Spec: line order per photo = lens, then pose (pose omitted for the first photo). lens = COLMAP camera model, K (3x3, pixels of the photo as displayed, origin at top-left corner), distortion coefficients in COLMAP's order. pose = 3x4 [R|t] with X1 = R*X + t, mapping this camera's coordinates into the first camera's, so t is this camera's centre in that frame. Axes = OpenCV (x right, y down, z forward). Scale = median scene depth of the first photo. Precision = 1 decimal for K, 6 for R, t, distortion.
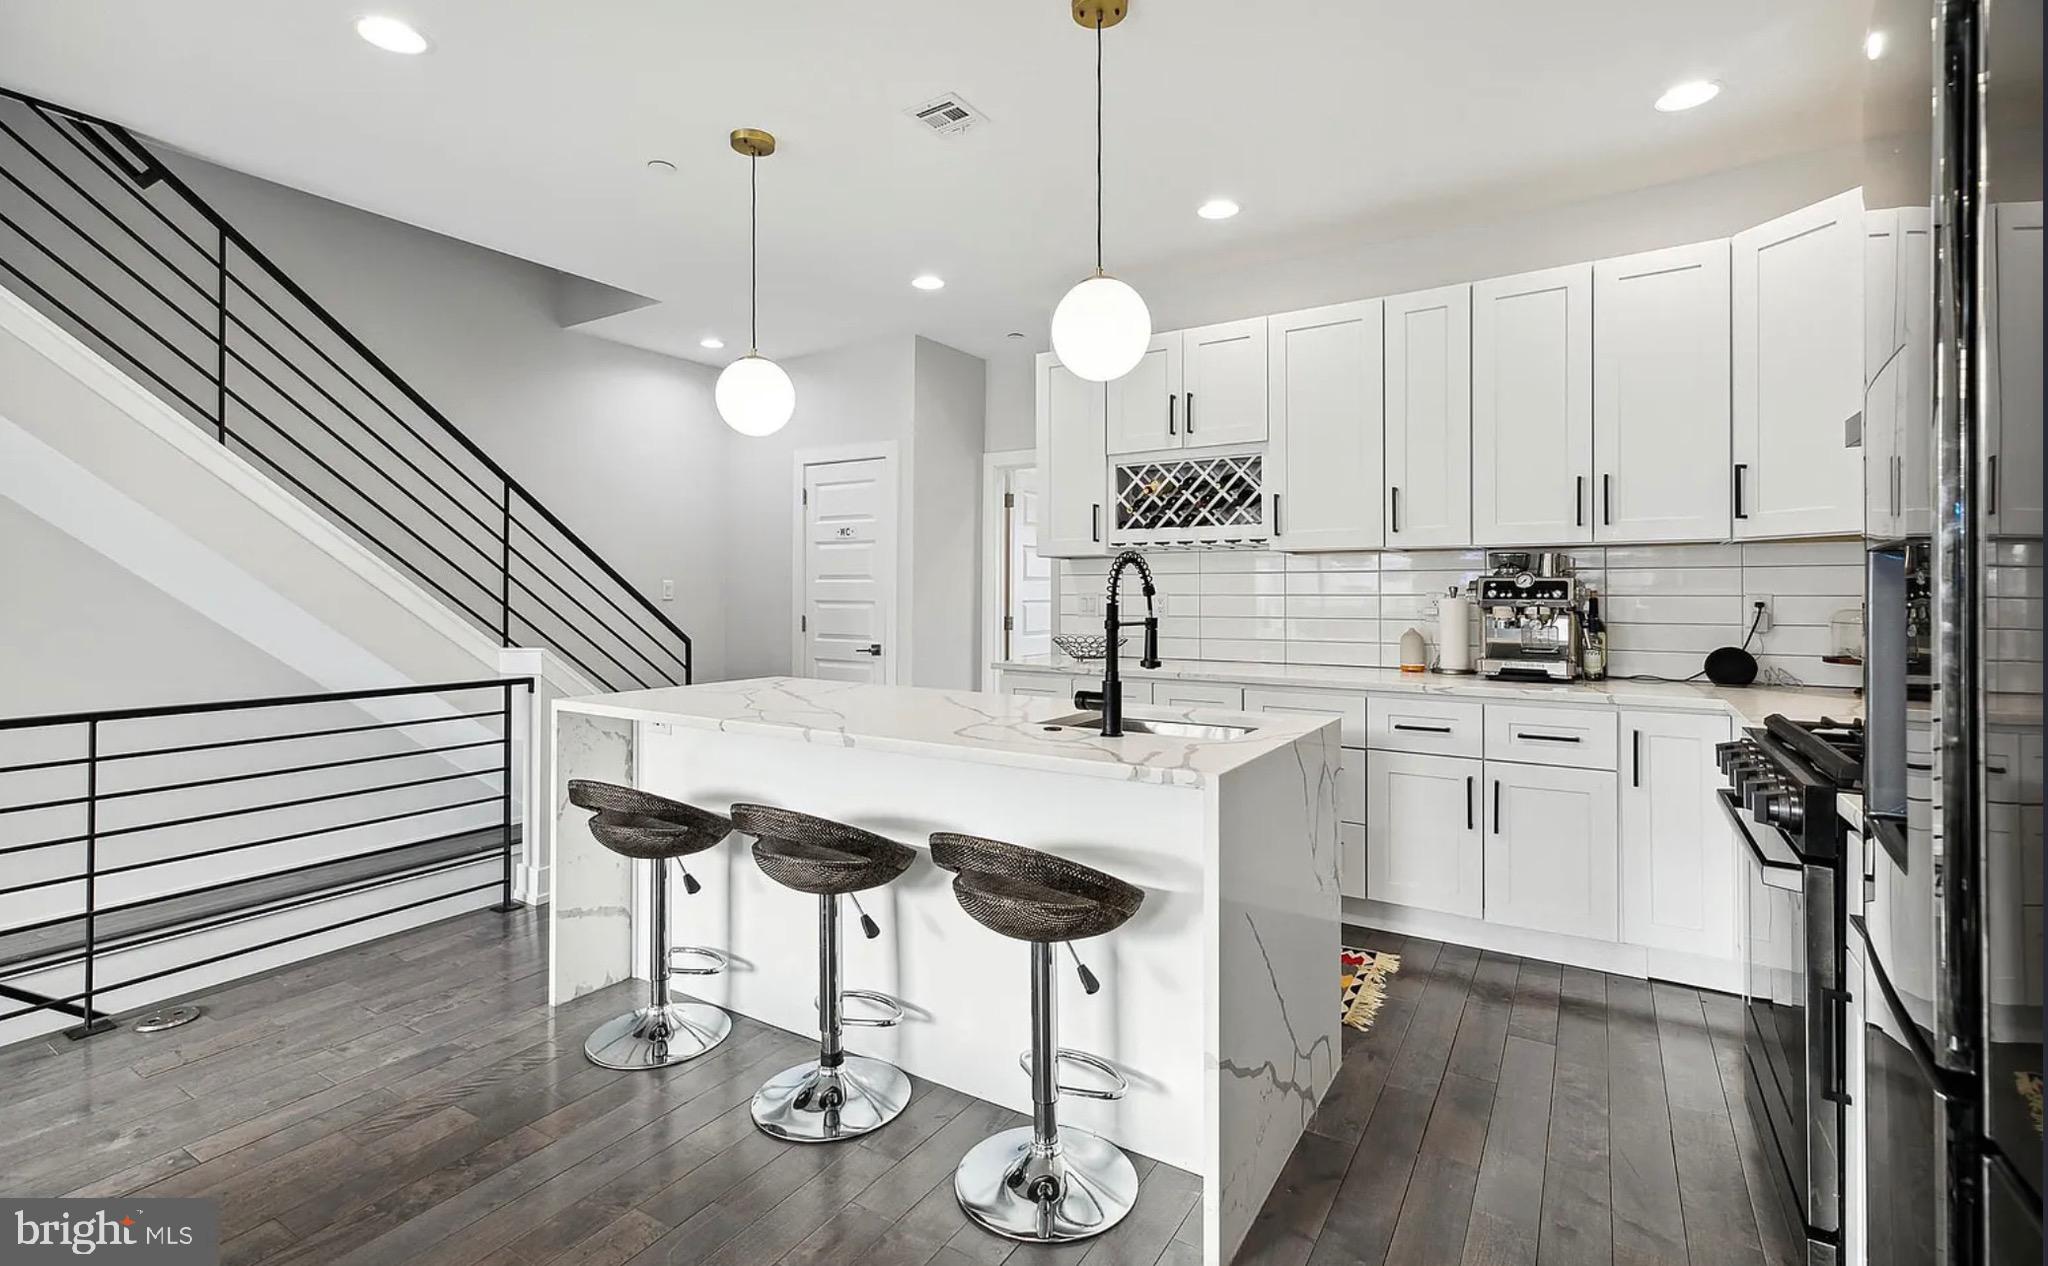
lens RADIAL K [[922.2, 0, 1015.1], [0, 922.2, 580.7], [0, 0, 1]] dist [0.000784, 0.000077]
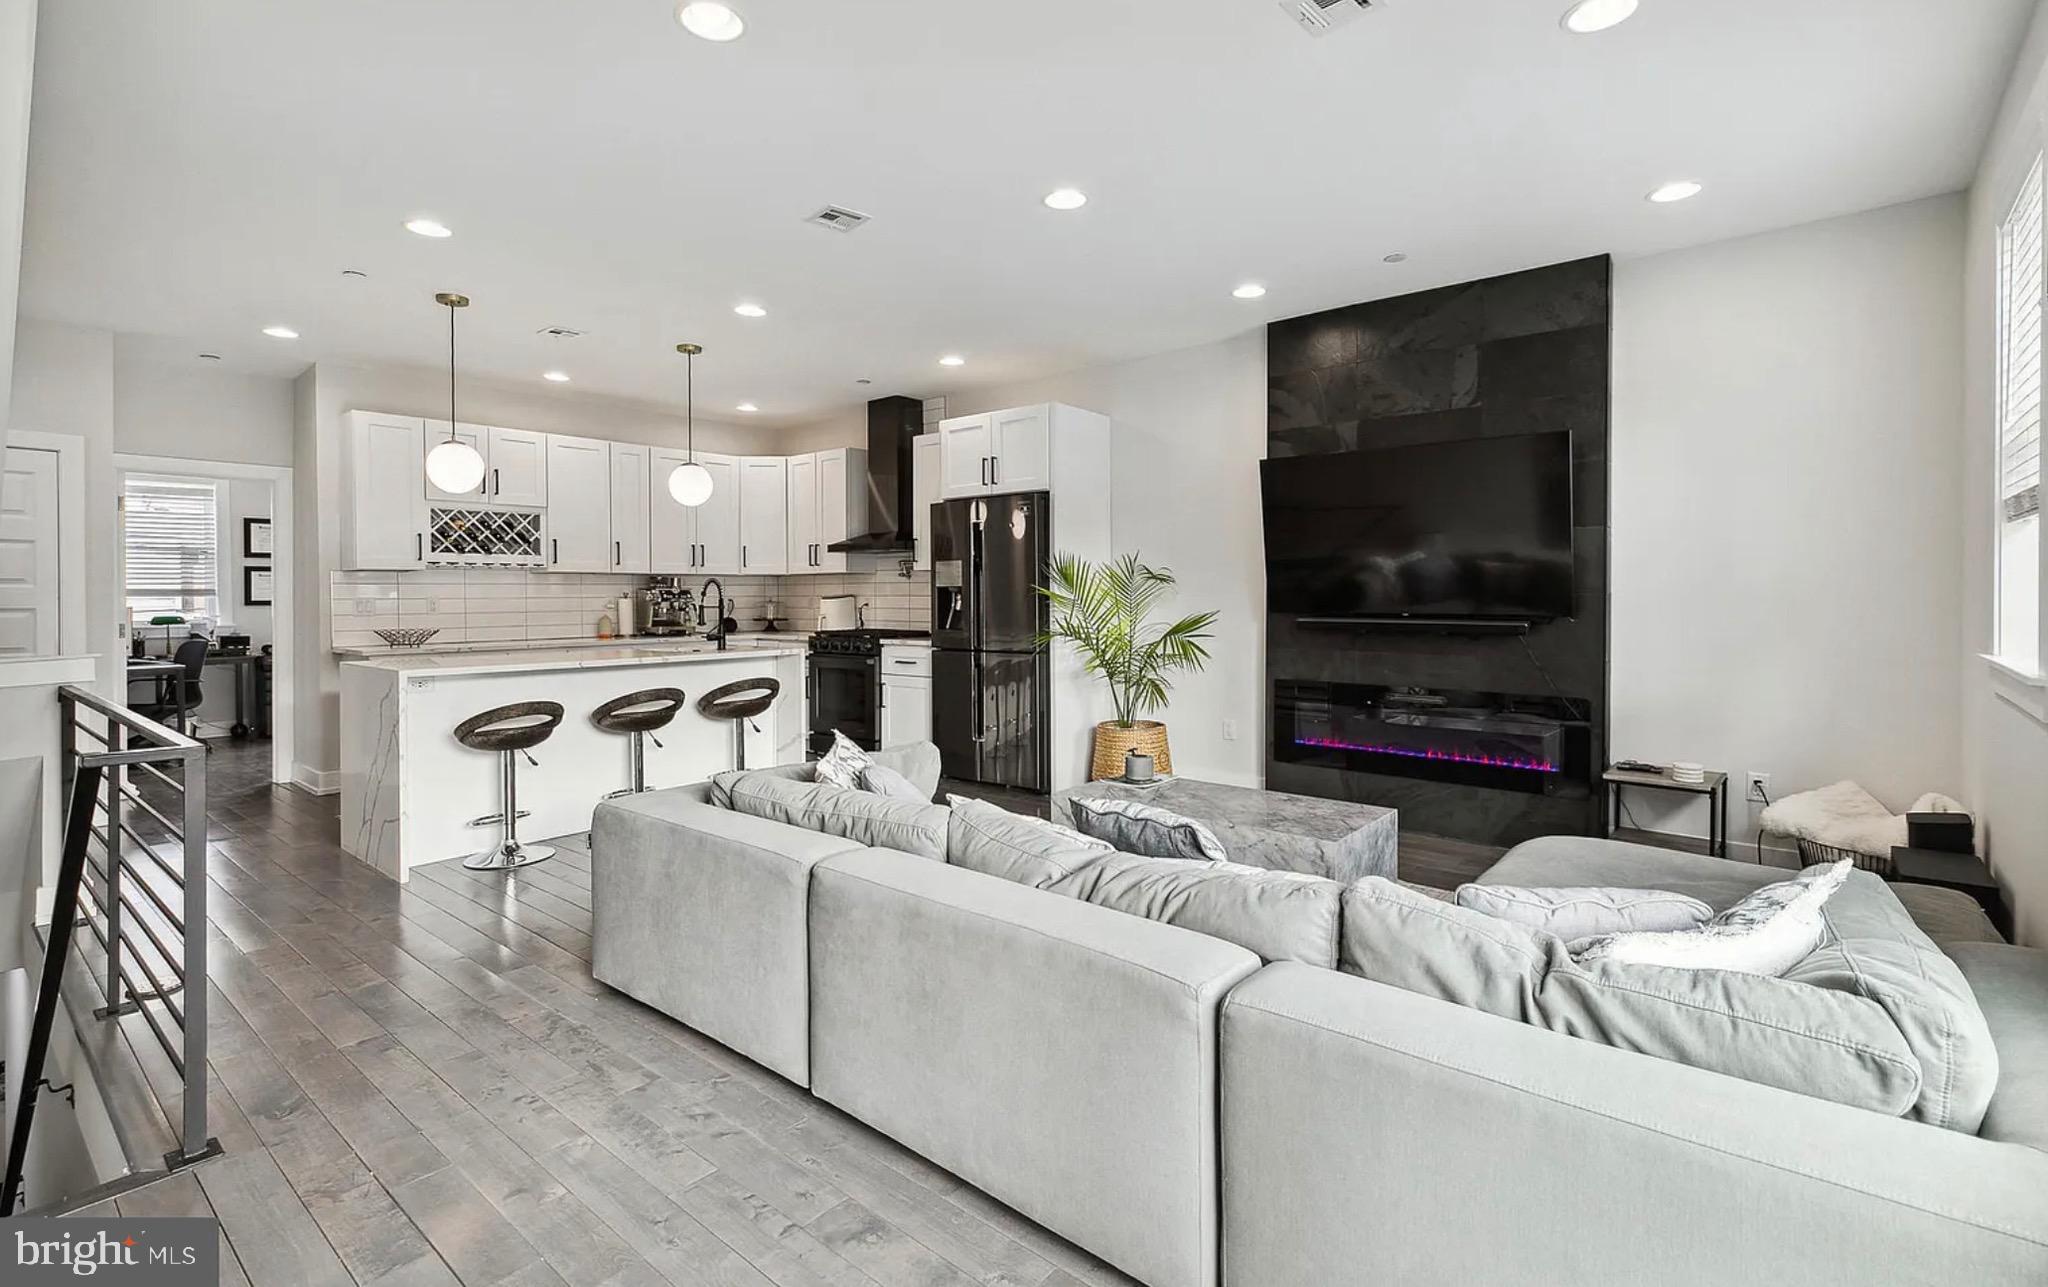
lens RADIAL K [[950.1, 0, 1017.0], [0, 950.1, 603.7], [0, 0, 1]] dist [0.000093, -0.000020]
pose [[0.129664, -0.008626, 0.991520, -1.327741], [-0.005920, 0.999938, 0.009474, 0.004687], [-0.991540, -0.007099, 0.129605, -0.087605]]
